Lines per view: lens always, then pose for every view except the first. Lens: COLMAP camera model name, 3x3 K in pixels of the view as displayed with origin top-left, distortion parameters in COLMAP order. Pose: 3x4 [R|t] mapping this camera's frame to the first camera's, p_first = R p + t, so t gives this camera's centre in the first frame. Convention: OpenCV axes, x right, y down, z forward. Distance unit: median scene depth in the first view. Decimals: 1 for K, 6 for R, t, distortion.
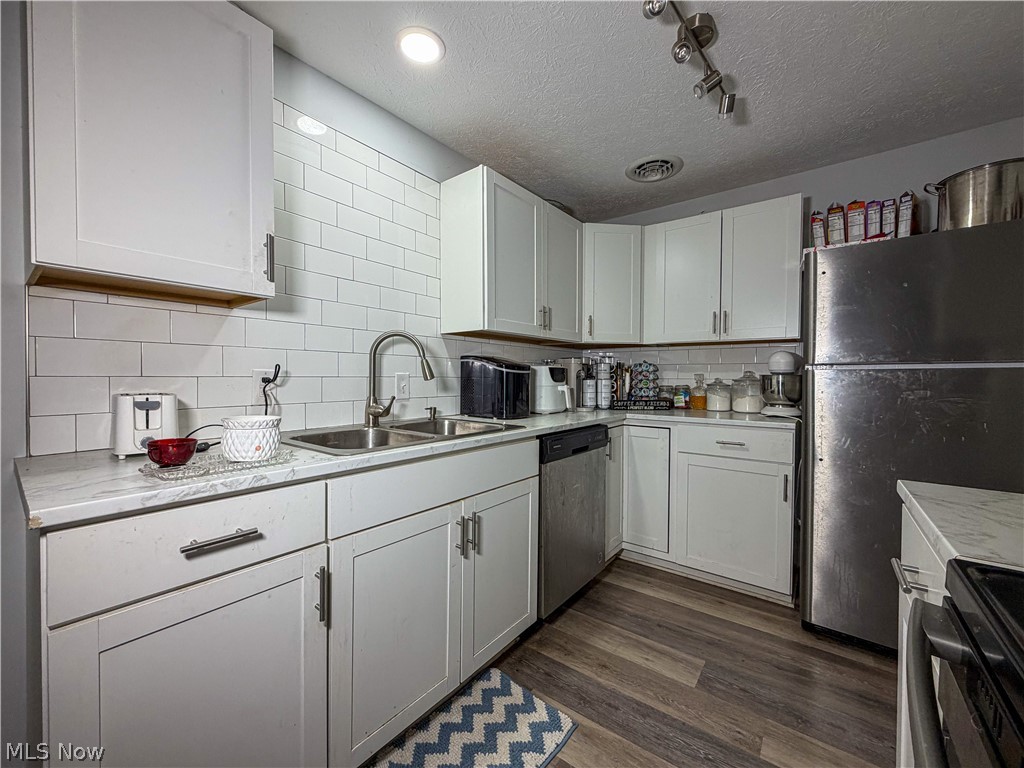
lens RADIAL K [[409.3, 0, 512.0], [0, 409.3, 384.0], [0, 0, 1]] dist [0.001123, 0.000095]
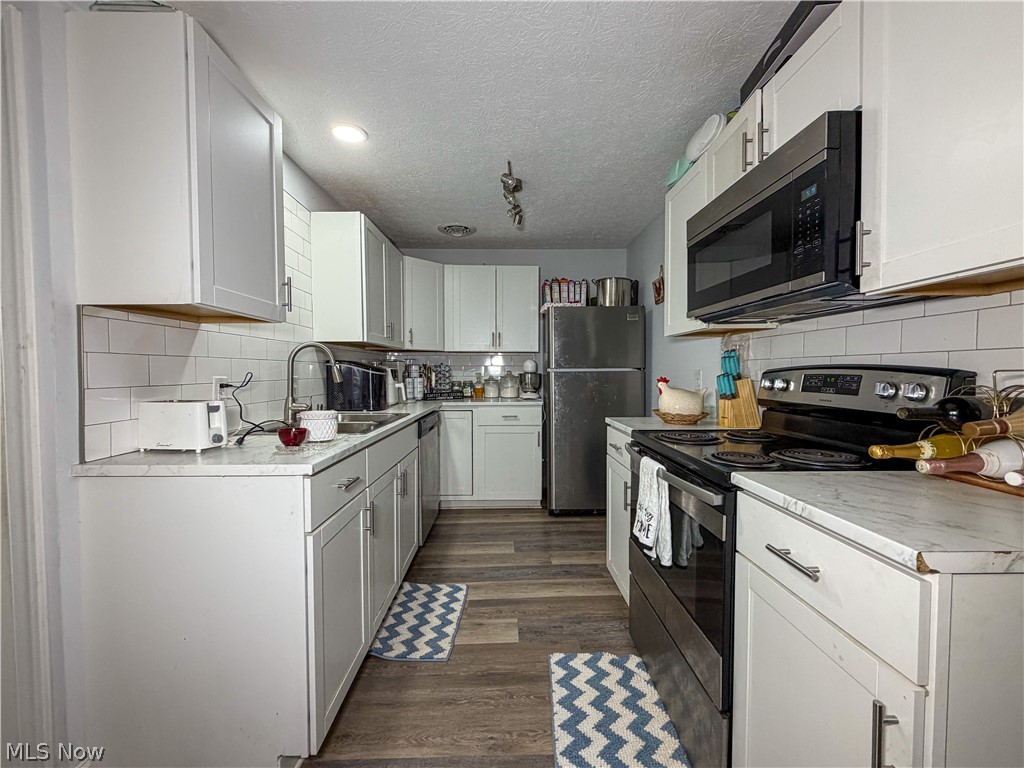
lens RADIAL K [[416.8, 0, 512.0], [0, 416.8, 384.0], [0, 0, 1]] dist [0.000541, 0.000114]
pose [[0.778674, -0.026261, 0.626879, -0.489516], [0.016632, 0.999637, 0.021217, -0.018473], [-0.627208, -0.006094, 0.778828, -0.285875]]
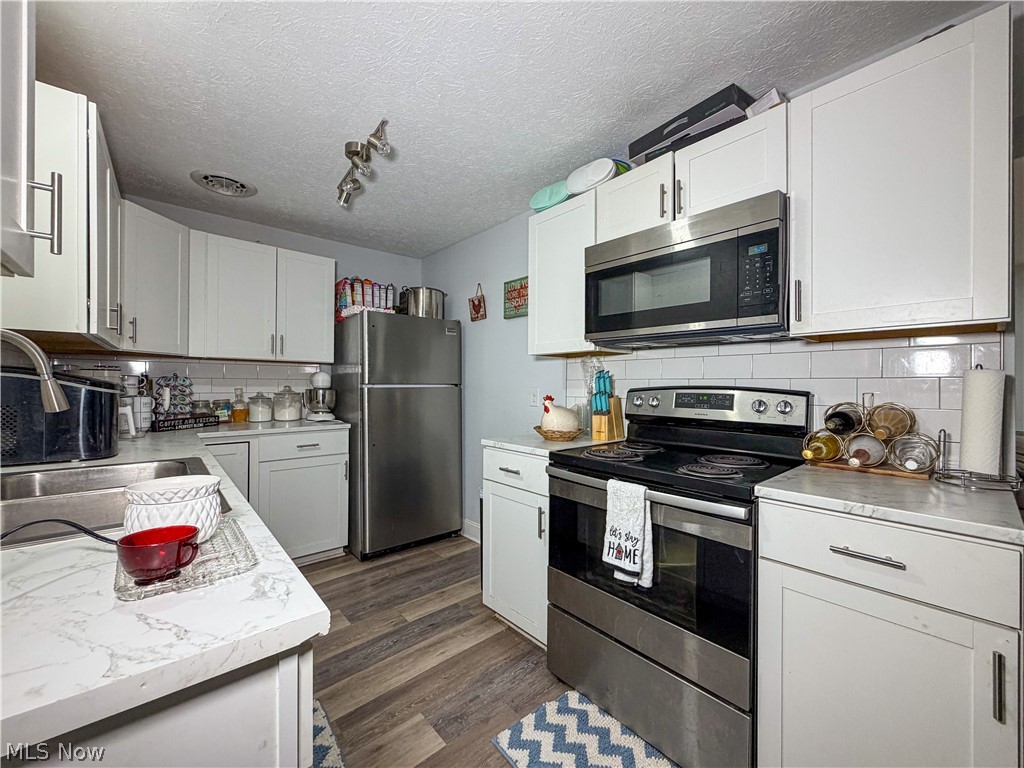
lens RADIAL K [[409.3, 0, 512.0], [0, 409.3, 384.0], [0, 0, 1]] dist [0.001123, 0.000095]
pose [[0.194421, -0.003102, 0.980913, -0.568113], [0.011620, 0.999932, 0.000859, -0.036716], [-0.980849, 0.011231, 0.194444, 0.148563]]
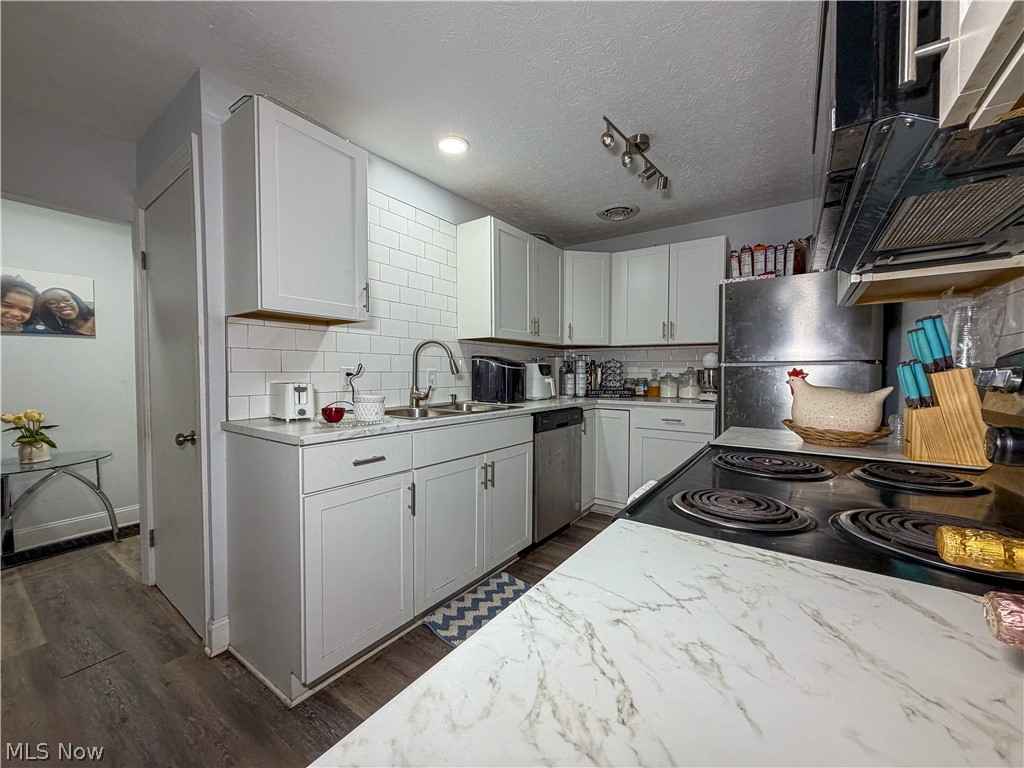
lens RADIAL K [[409.3, 0, 512.0], [0, 409.3, 384.0], [0, 0, 1]] dist [0.001123, 0.000095]
pose [[0.999133, -0.003567, 0.041470, -0.054525], [0.003054, 0.999918, 0.012435, 0.006205], [-0.041511, -0.012297, 0.999062, -0.340572]]
